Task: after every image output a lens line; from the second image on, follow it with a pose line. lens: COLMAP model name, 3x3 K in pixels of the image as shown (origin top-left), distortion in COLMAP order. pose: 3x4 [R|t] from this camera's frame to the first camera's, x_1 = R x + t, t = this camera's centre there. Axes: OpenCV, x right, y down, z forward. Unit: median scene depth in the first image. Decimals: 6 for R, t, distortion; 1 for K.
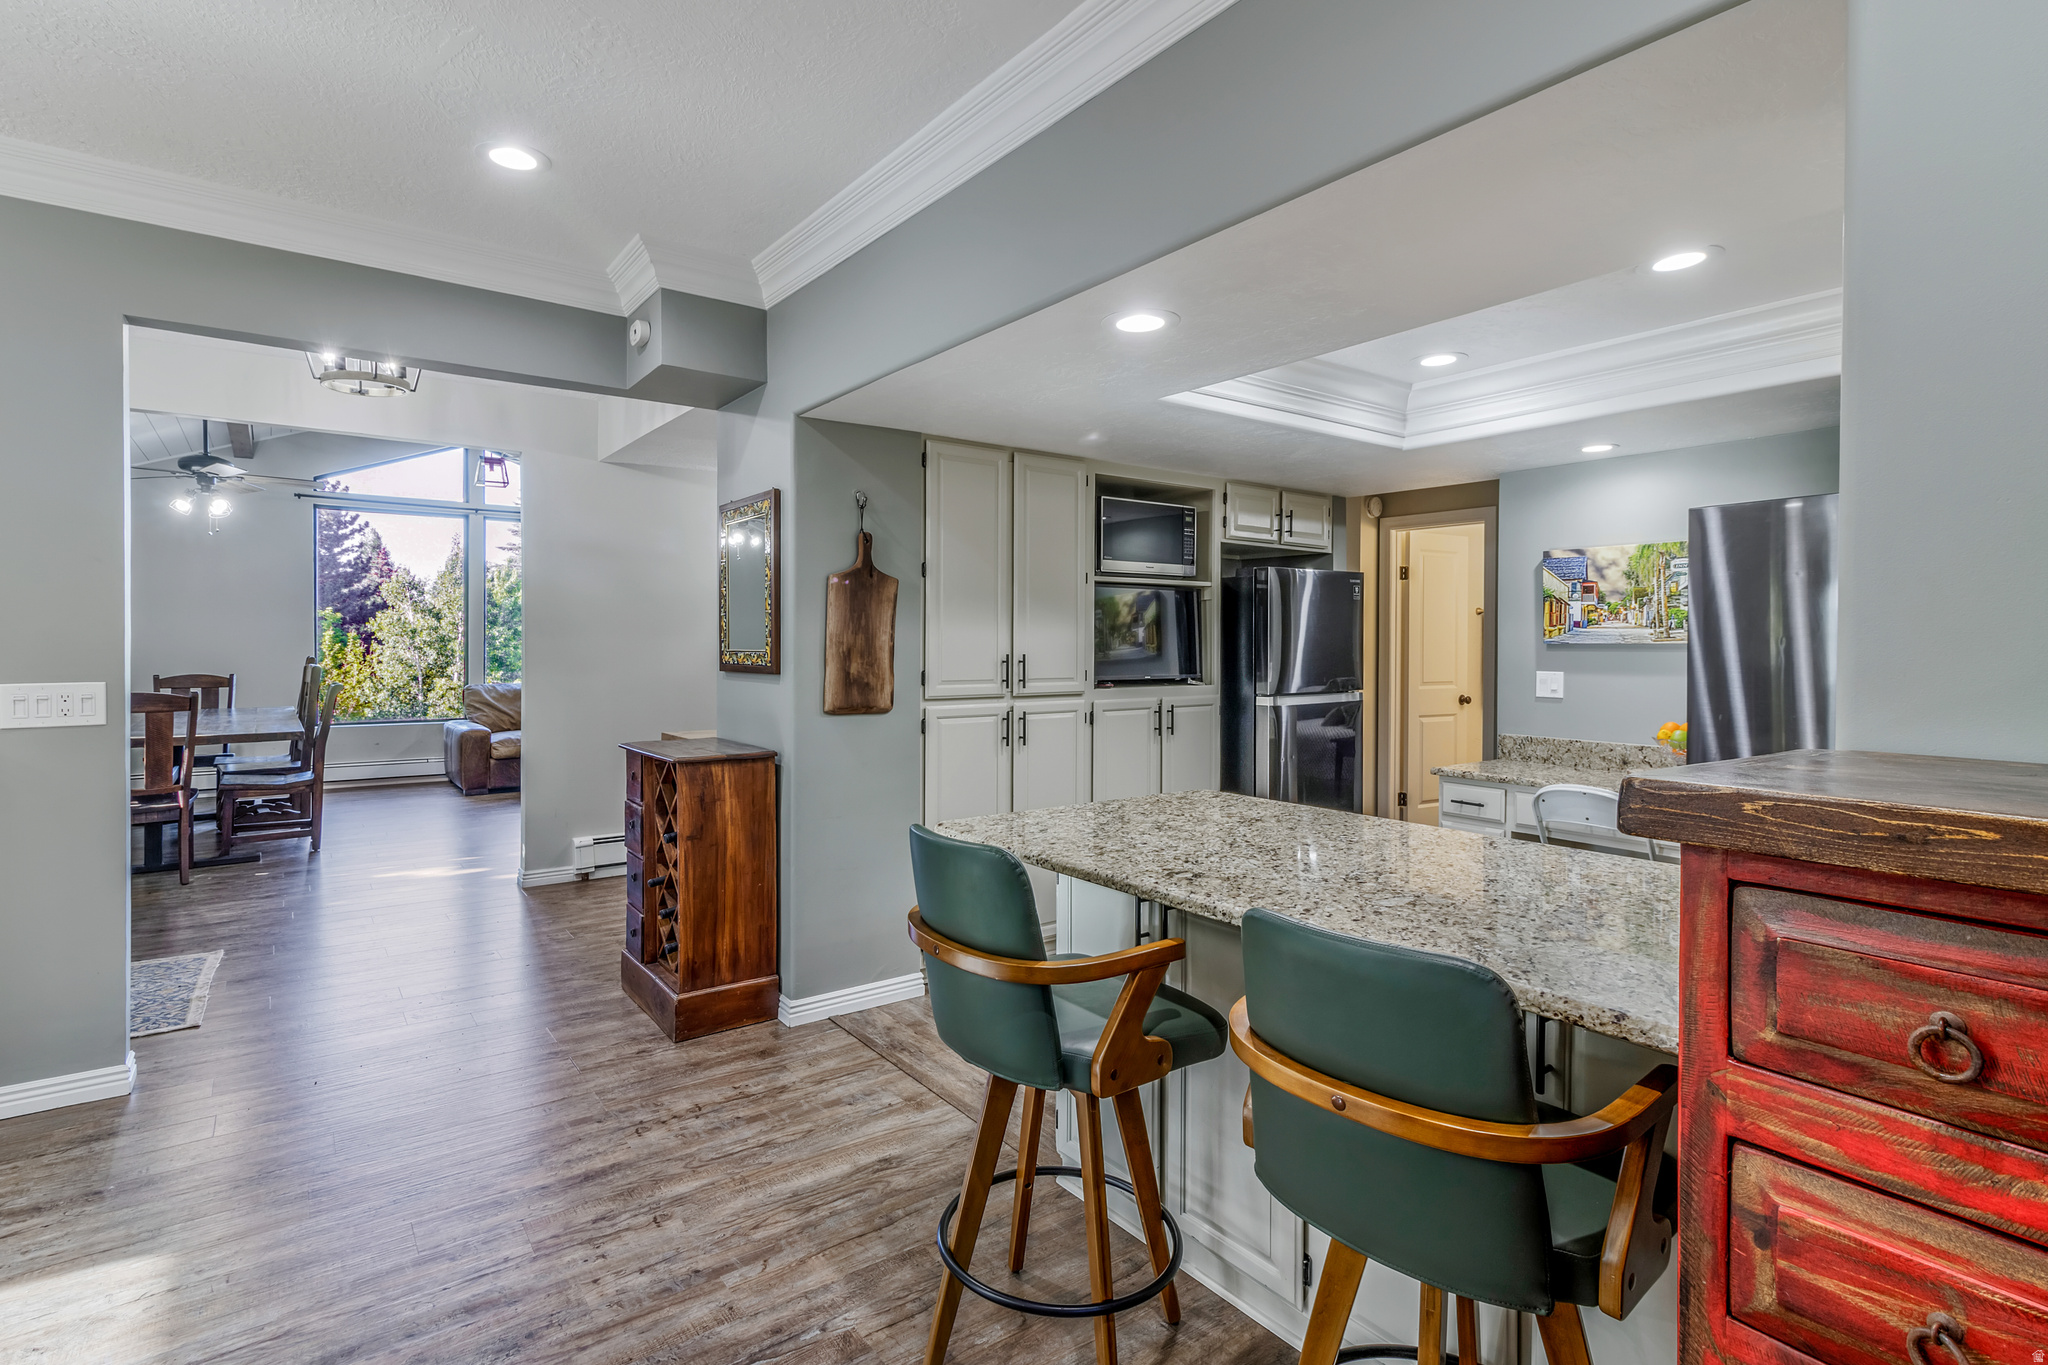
lens RADIAL K [[998.7, 0, 1005.9], [0, 998.7, 647.7], [0, 0, 1]] dist [0.005002, 0.000986]
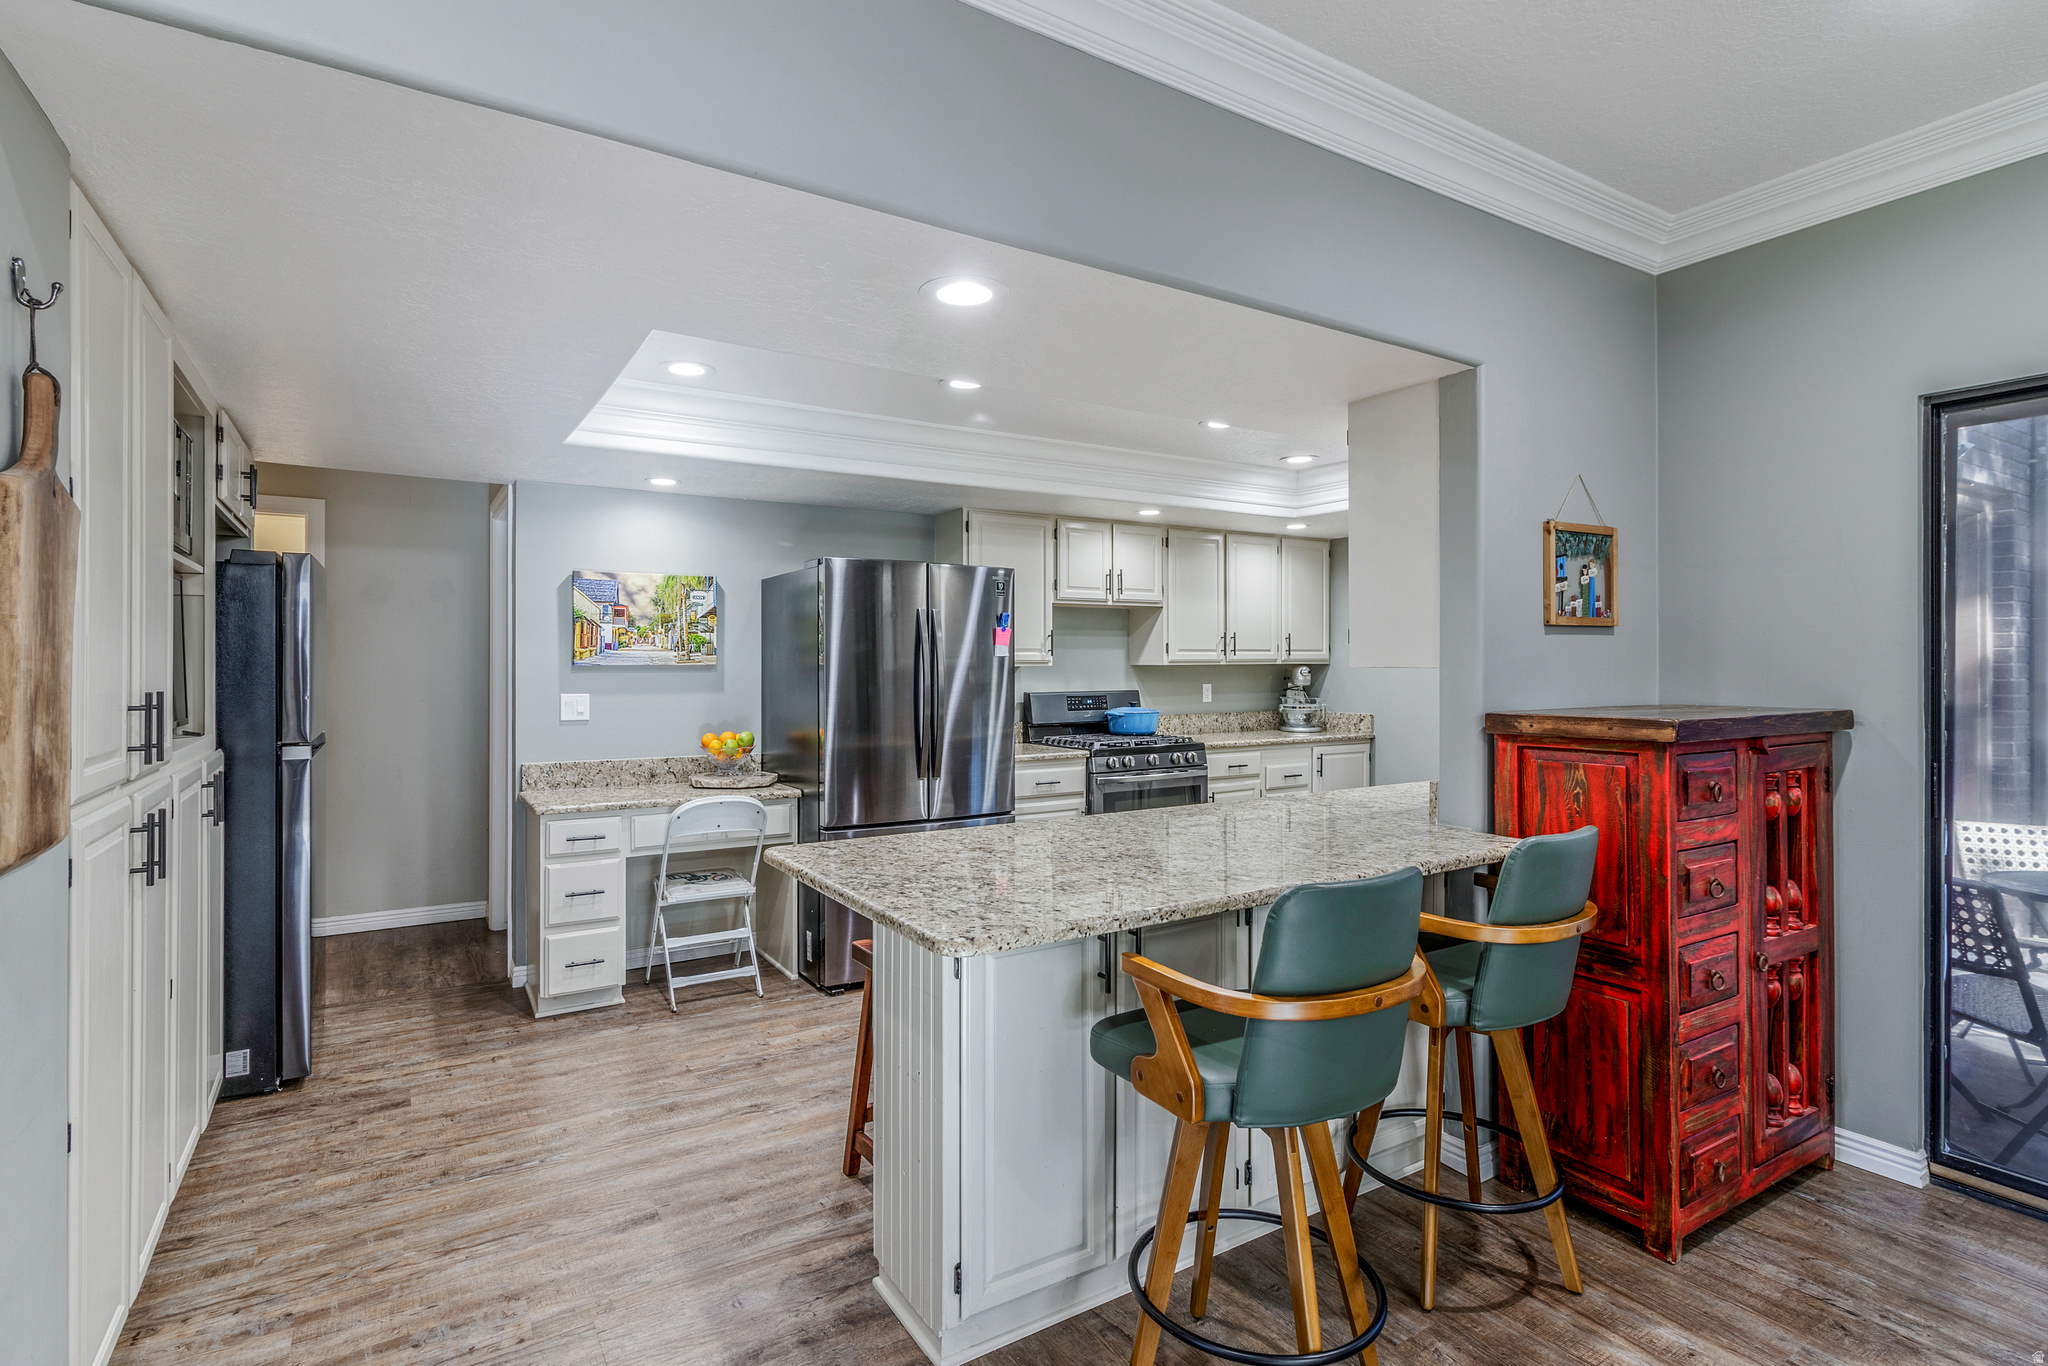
lens RADIAL K [[993.4, 0, 1012.3], [0, 993.4, 676.2], [0, 0, 1]] dist [-0.000481, 0.000540]
pose [[0.070630, -0.014564, 0.997396, -0.424335], [0.004257, 0.999889, 0.014299, -0.005964], [-0.997493, 0.003236, 0.070684, 0.541593]]
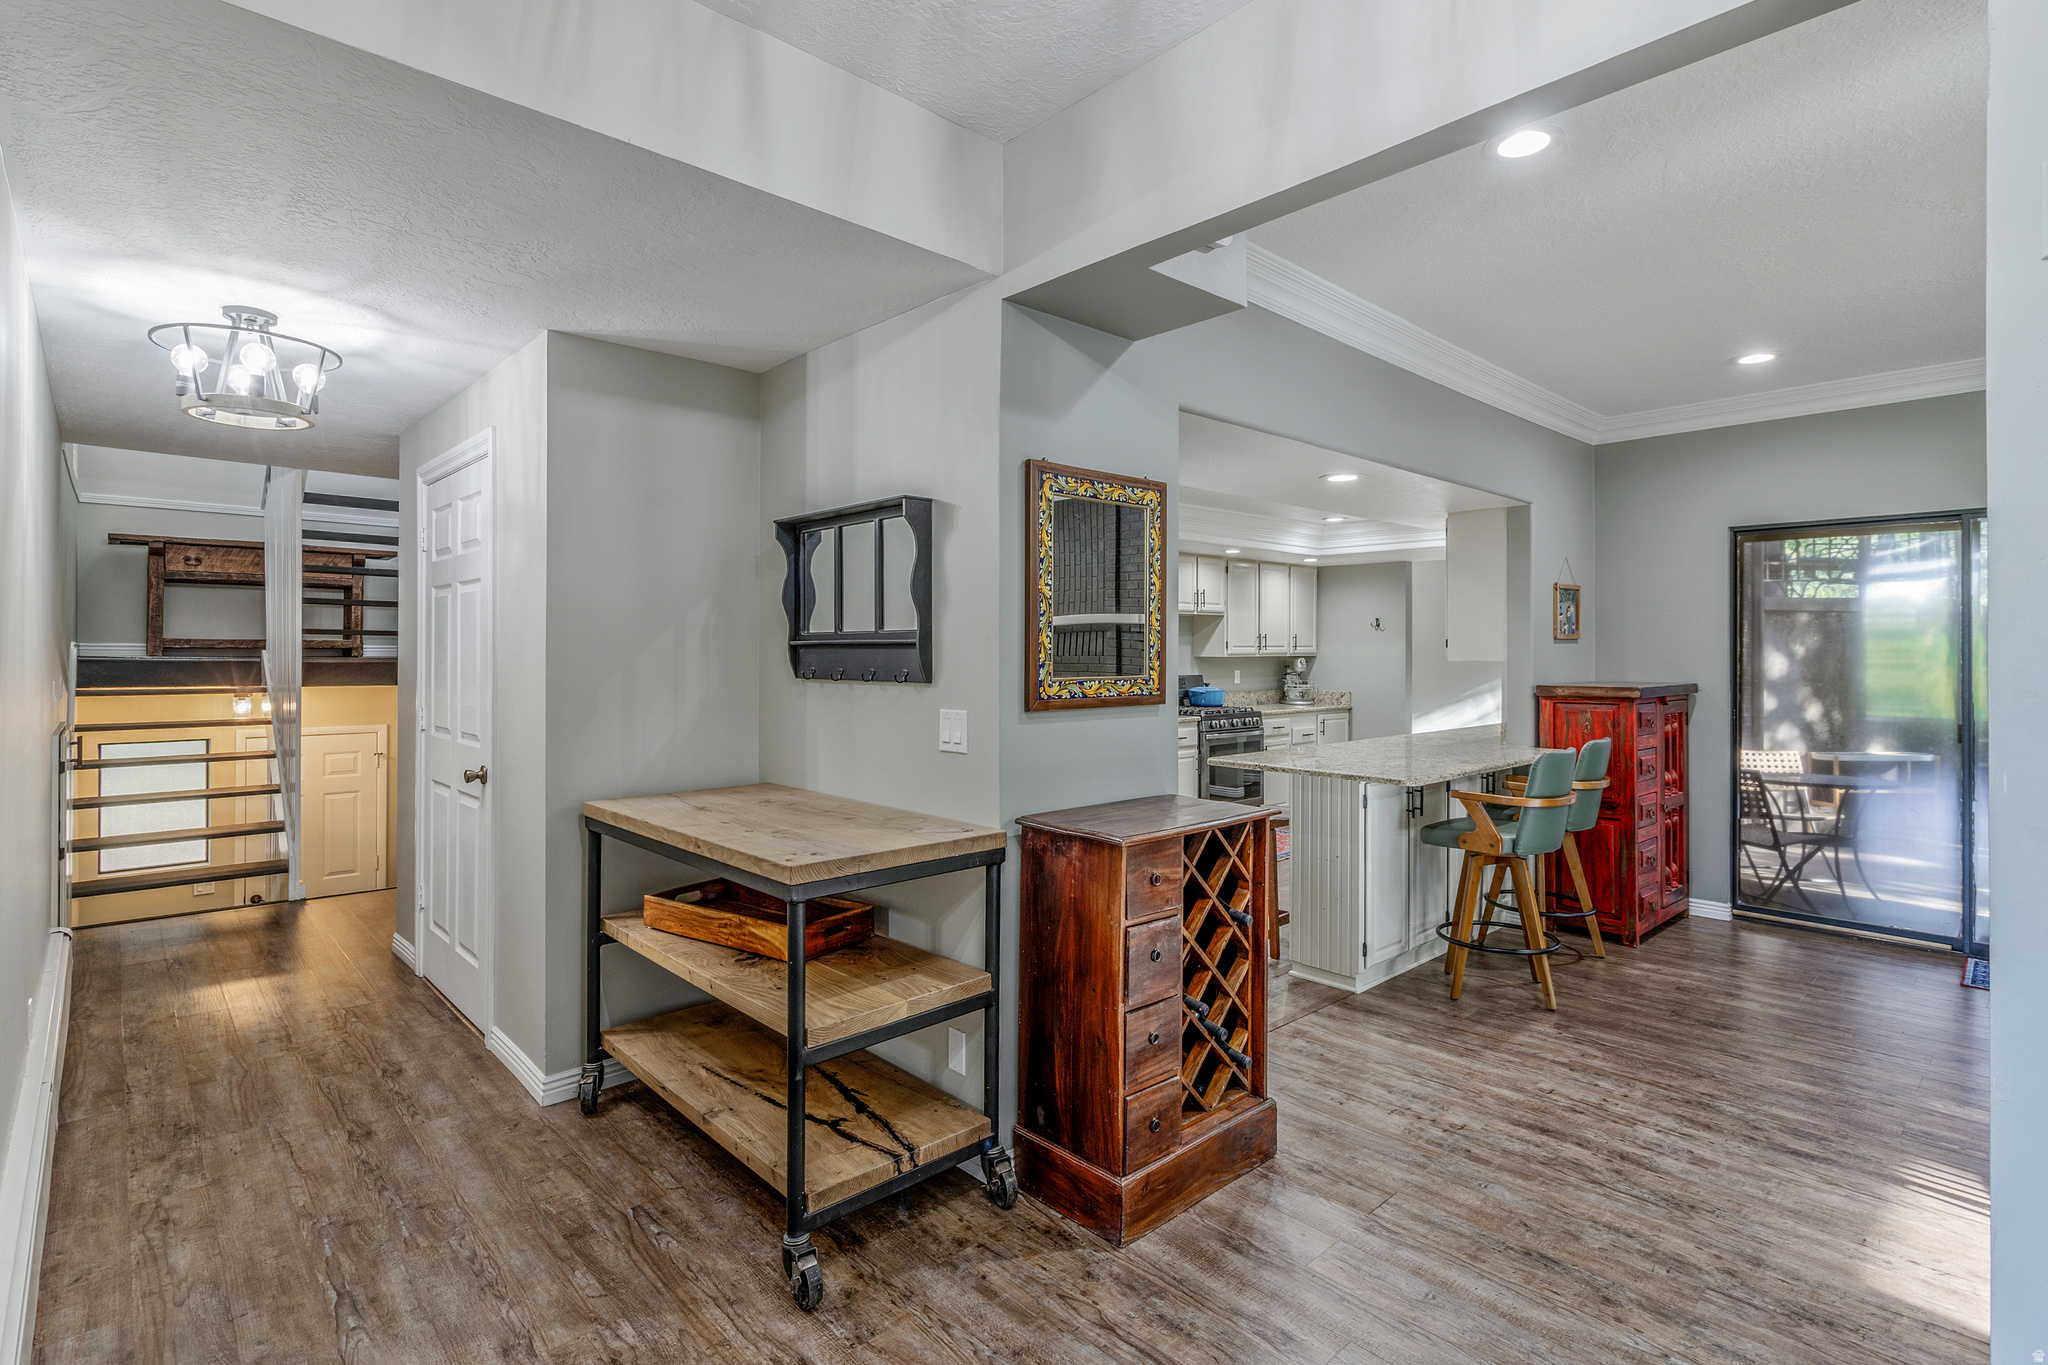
lens RADIAL K [[975.8, 0, 1018.4], [0, 975.8, 661.1], [0, 0, 1]] dist [0.001229, -0.000128]
pose [[-0.111768, -0.012848, 0.993651, -0.886863], [0.001058, 0.999914, 0.013048, -0.018102], [-0.993734, 0.002509, -0.111745, 1.046268]]
